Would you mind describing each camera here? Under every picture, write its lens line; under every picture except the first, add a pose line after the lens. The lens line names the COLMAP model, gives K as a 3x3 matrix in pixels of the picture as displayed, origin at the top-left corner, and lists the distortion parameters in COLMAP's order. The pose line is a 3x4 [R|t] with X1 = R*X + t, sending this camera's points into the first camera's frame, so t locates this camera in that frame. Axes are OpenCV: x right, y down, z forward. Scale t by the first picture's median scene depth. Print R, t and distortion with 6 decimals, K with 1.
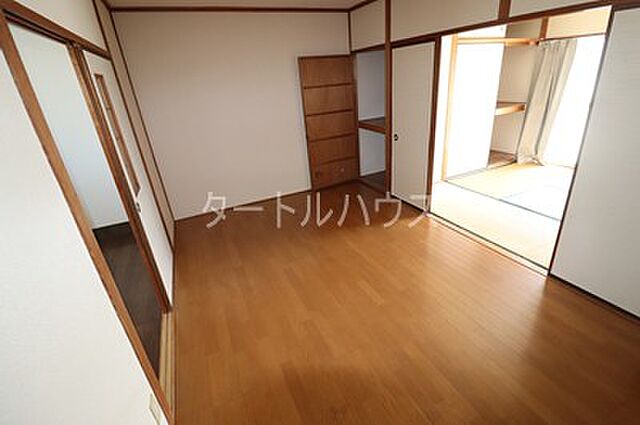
lens RADIAL K [[307.0, 0, 320.0], [0, 307.0, 212.5], [0, 0, 1]] dist [-0.000314, 0.000032]
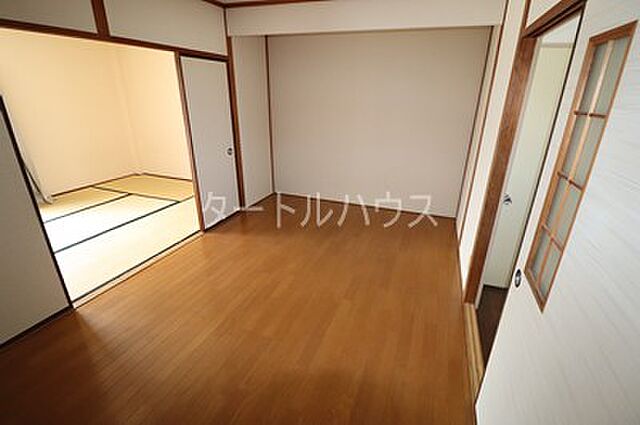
lens RADIAL K [[307.0, 0, 320.0], [0, 307.0, 212.5], [0, 0, 1]] dist [-0.000314, 0.000032]
pose [[-0.703312, -0.199025, 0.682453, -0.631609], [0.320196, 0.768421, 0.554079, -0.510906], [-0.634687, 0.608209, -0.476713, 1.318902]]
